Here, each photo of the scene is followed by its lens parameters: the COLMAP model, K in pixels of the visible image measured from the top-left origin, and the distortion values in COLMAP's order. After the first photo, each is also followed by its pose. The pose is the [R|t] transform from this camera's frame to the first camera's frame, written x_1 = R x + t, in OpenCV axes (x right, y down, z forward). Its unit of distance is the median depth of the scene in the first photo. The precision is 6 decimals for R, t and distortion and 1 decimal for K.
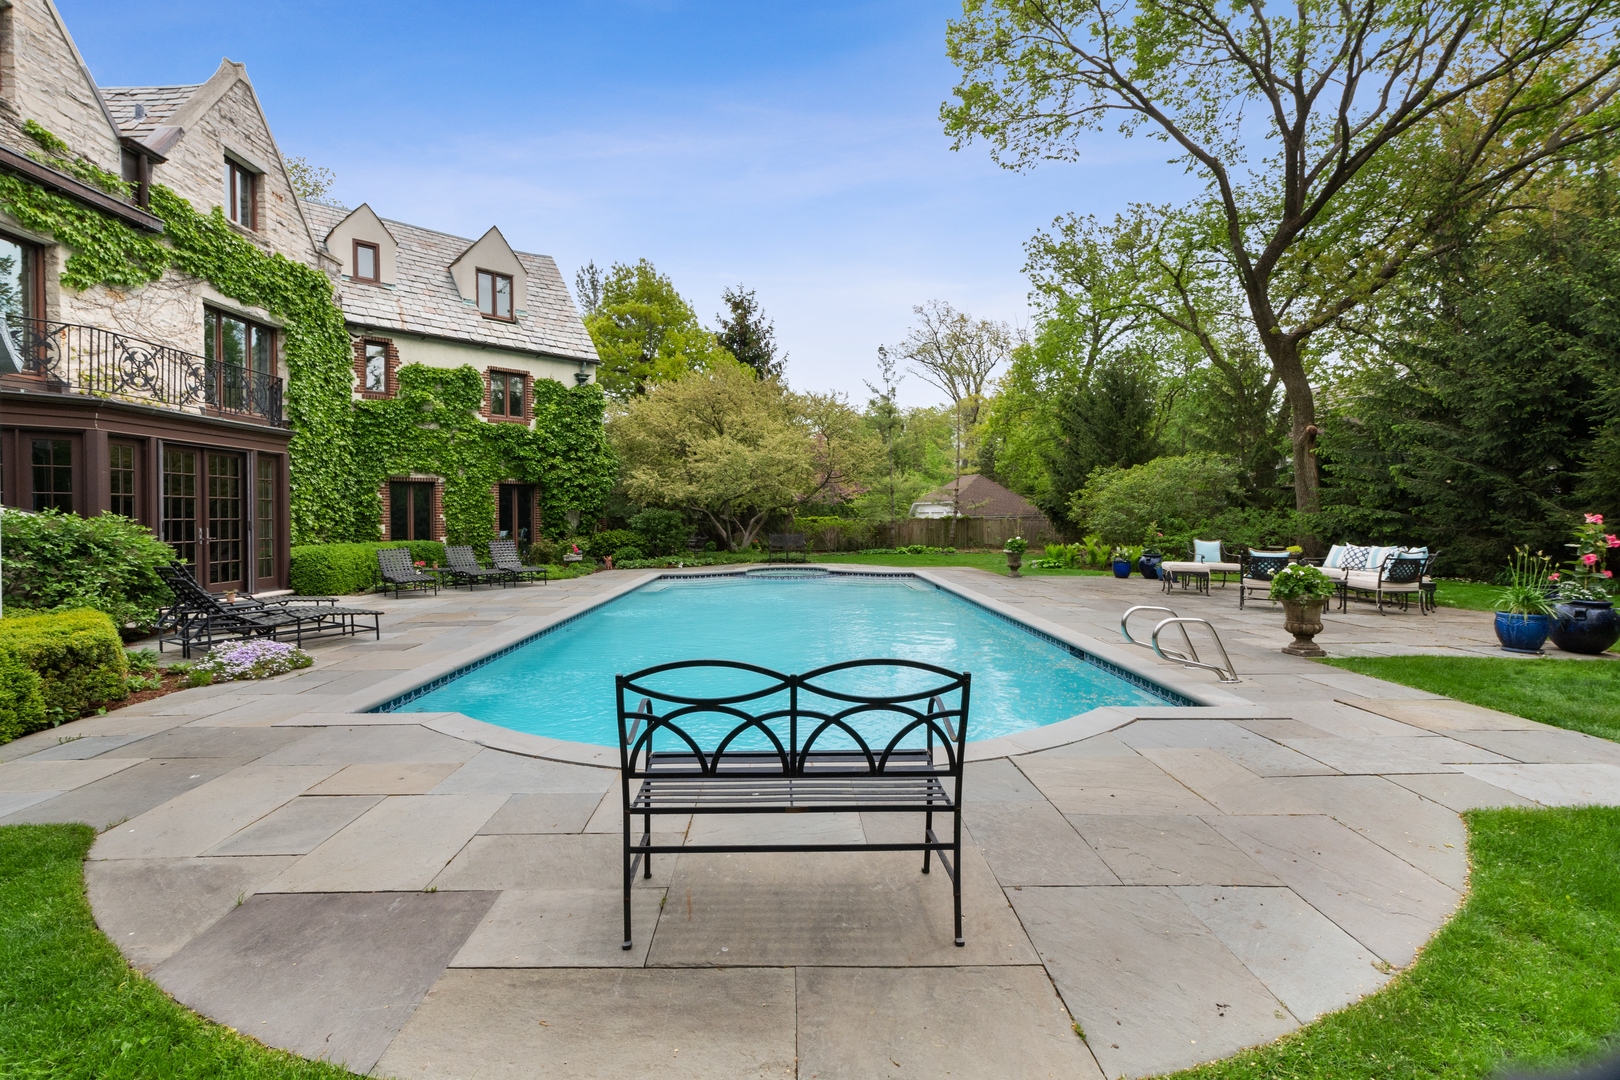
lens RADIAL K [[725.1, 0, 793.1], [0, 725.1, 511.4], [0, 0, 1]] dist [-0.001841, -0.000175]
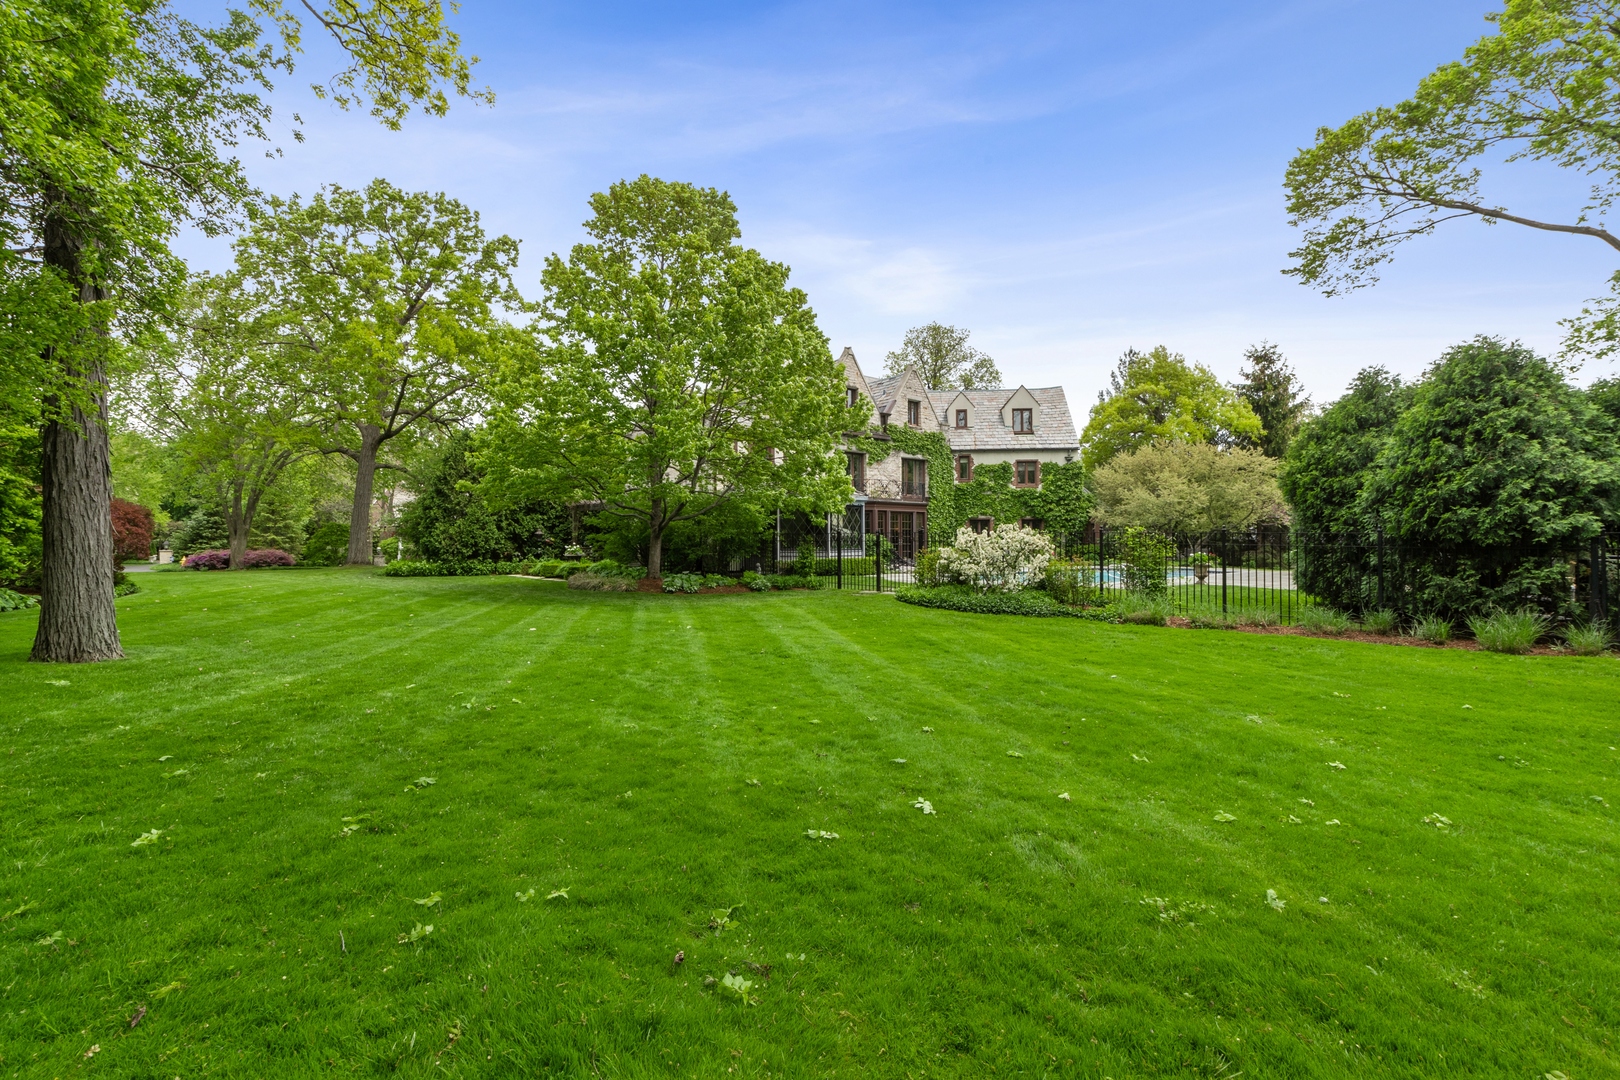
lens RADIAL K [[725.1, 0, 809.7], [0, 725.1, 534.6], [0, 0, 1]] dist [-0.001841, -0.000175]
pose [[0.677684, 0.008738, -0.735302, 0.744342], [-0.002347, 0.999950, 0.009719, -0.017333], [0.735350, -0.004861, 0.677670, -0.857536]]
